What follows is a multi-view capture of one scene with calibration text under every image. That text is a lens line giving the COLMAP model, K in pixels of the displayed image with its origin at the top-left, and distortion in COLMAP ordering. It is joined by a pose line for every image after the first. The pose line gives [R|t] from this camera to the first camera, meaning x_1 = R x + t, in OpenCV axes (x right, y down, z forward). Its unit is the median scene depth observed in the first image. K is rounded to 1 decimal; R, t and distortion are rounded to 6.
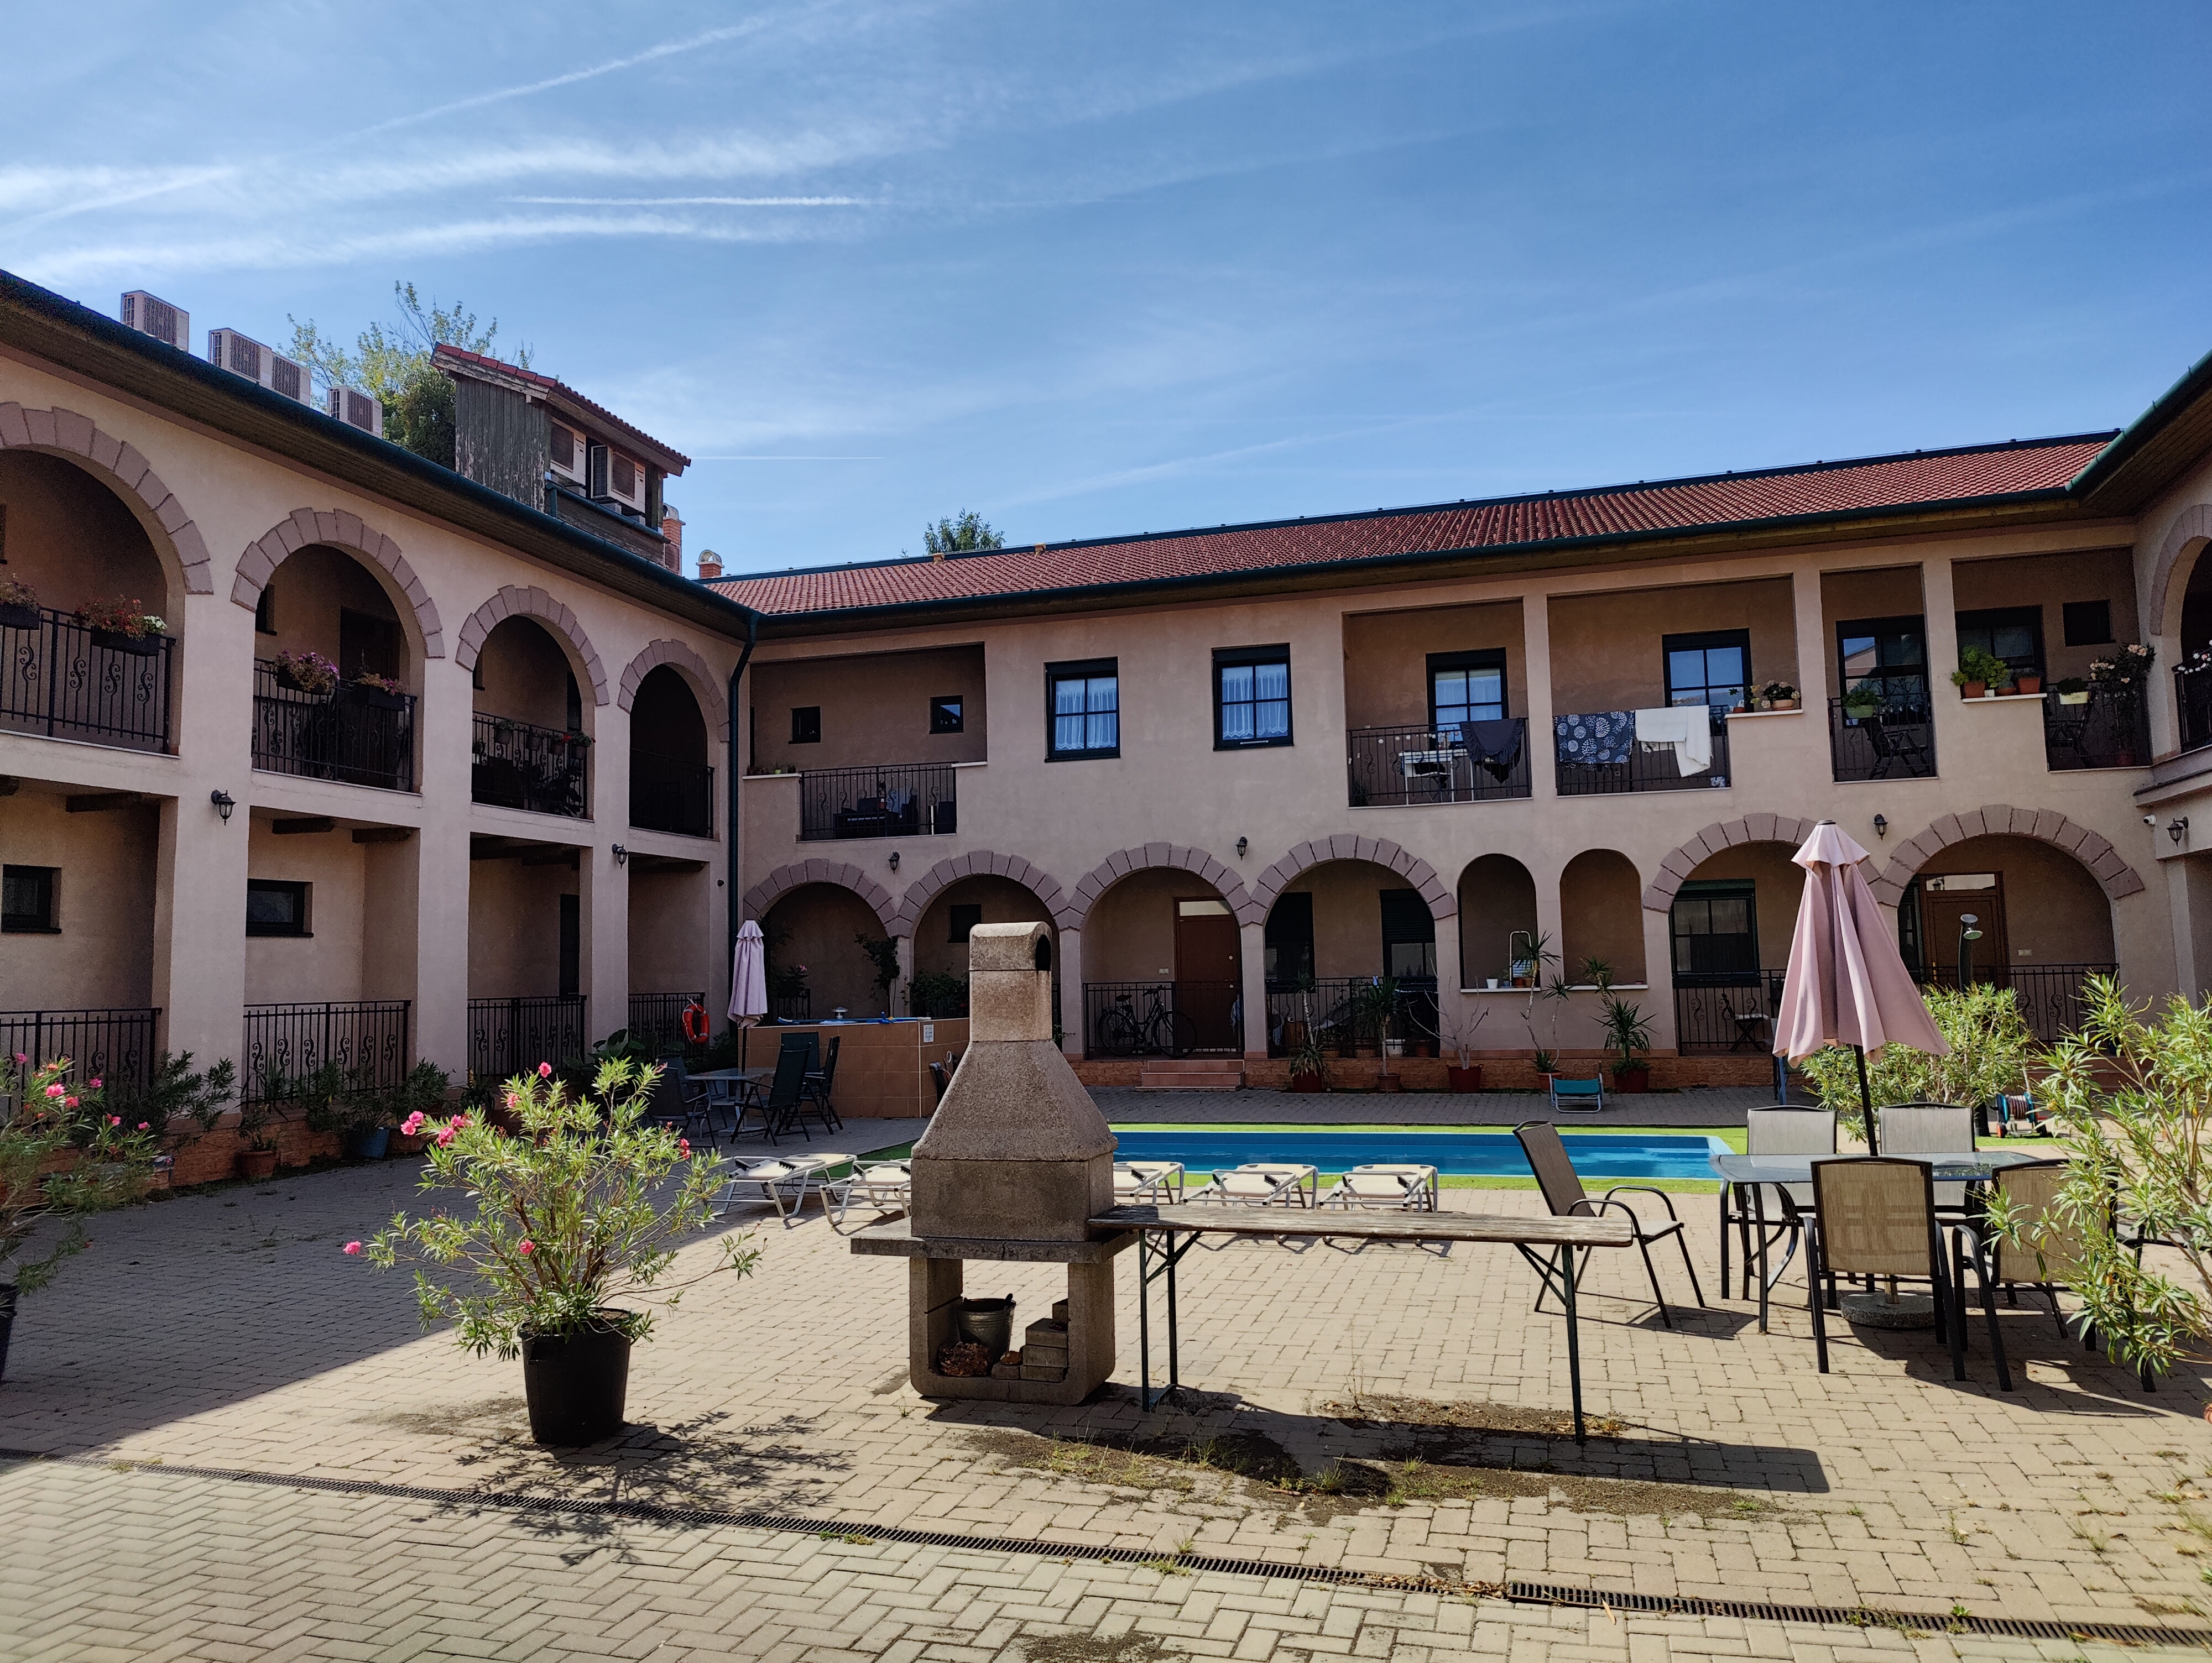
lens RADIAL K [[1613.2, 0, 1106.2], [0, 1613.2, 839.5], [0, 0, 1]] dist [0.008897, 0.005533]
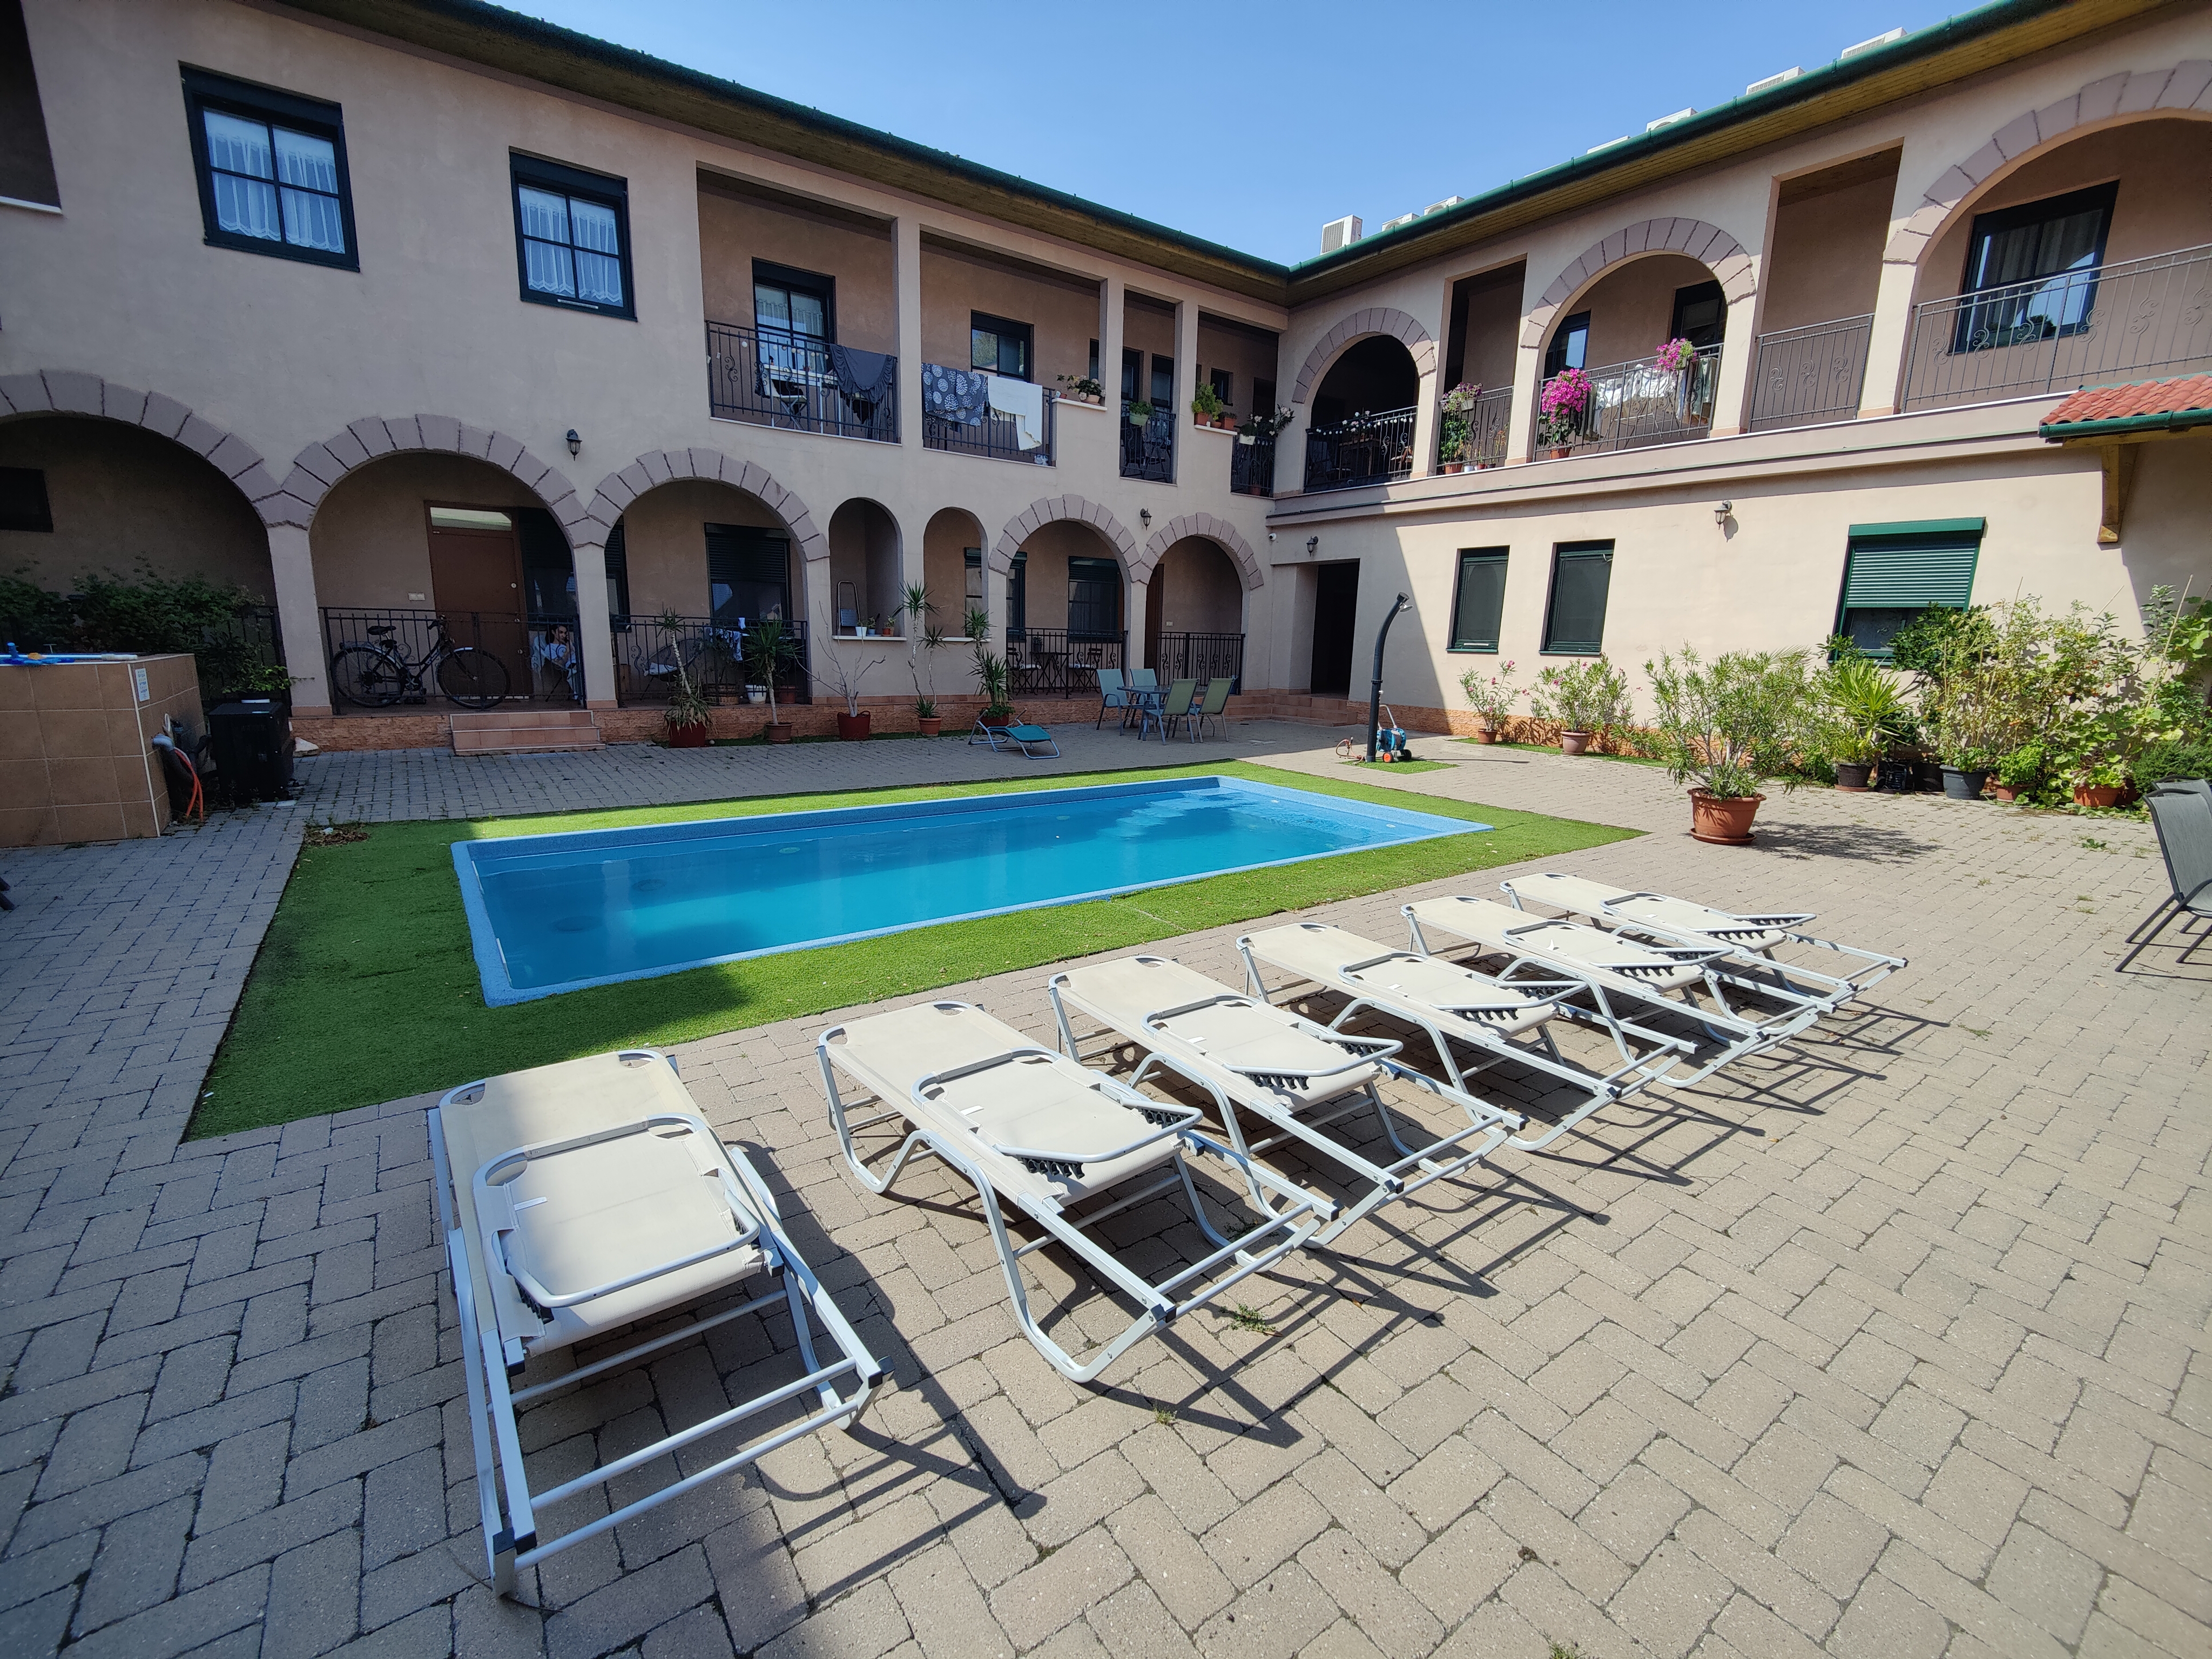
lens RADIAL K [[956.3, 0, 1101.4], [0, 956.3, 832.5], [0, 0, 1]] dist [0.011646, -0.010577]
pose [[0.611322, -0.125617, 0.781349, -0.157756], [-0.103182, 0.966242, 0.236070, 0.054265], [-0.784627, -0.224936, 0.577724, 0.505803]]
